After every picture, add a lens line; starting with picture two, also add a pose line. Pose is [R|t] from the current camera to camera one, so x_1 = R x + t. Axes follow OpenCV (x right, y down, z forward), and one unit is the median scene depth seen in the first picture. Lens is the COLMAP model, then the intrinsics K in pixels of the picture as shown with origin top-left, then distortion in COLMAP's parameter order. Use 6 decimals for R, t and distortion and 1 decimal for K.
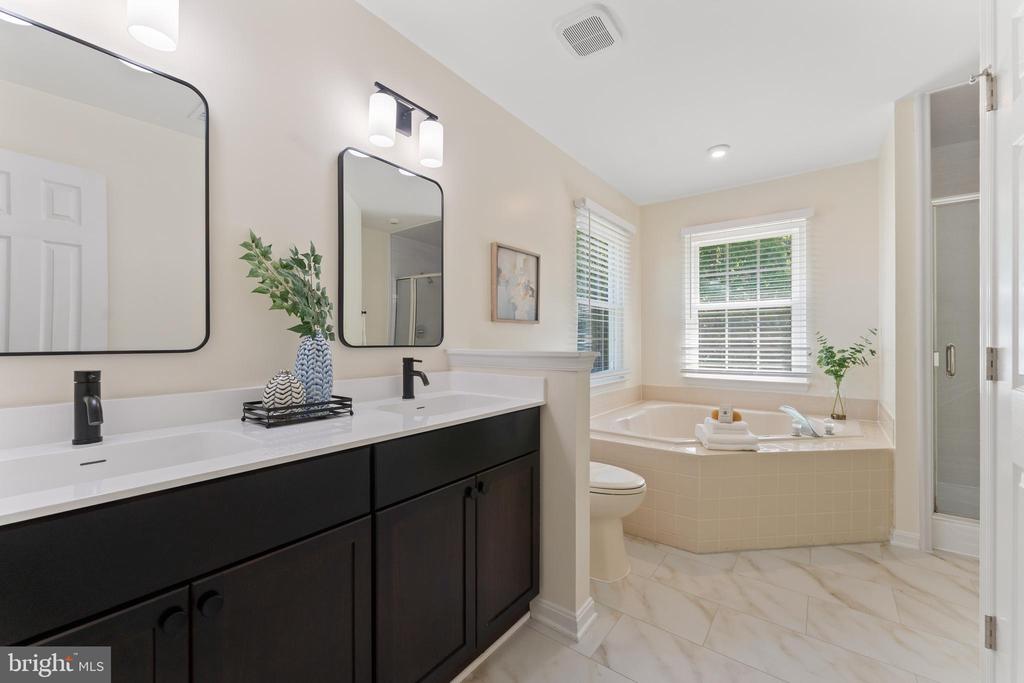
lens RADIAL K [[415.4, 0, 509.2], [0, 415.4, 337.6], [0, 0, 1]] dist [-0.001025, -0.000117]
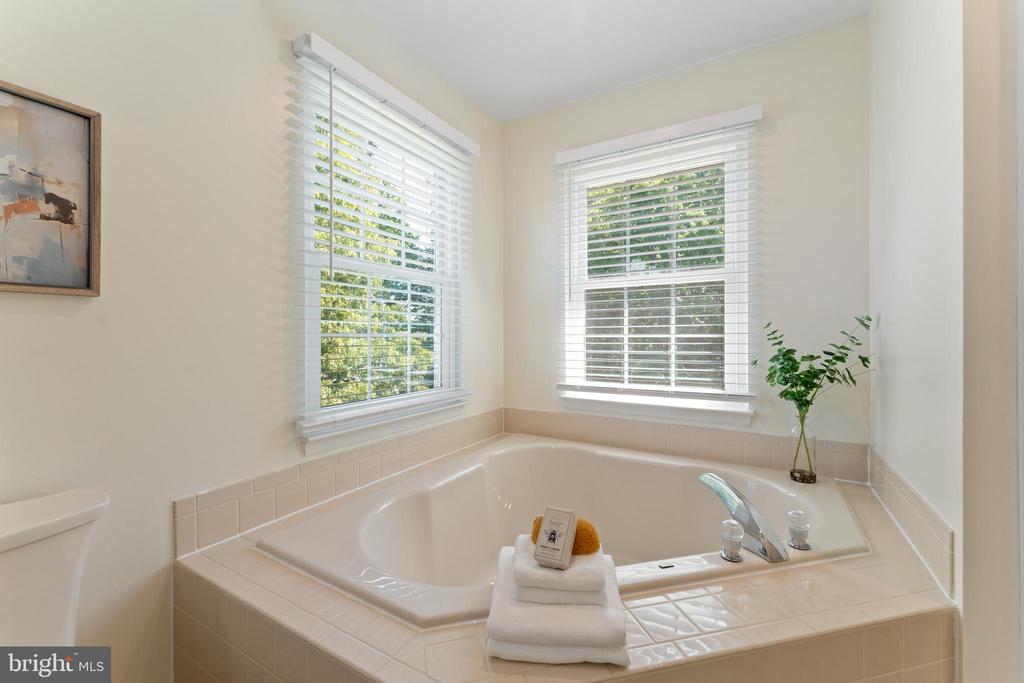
lens RADIAL K [[429.2, 0, 505.7], [0, 429.2, 330.5], [0, 0, 1]] dist [-0.001165, -0.000416]
pose [[0.992866, 0.001533, 0.119225, 0.332141], [-0.000922, 0.999986, -0.005175, -0.000203], [-0.119232, 0.005028, 0.992854, 0.479992]]
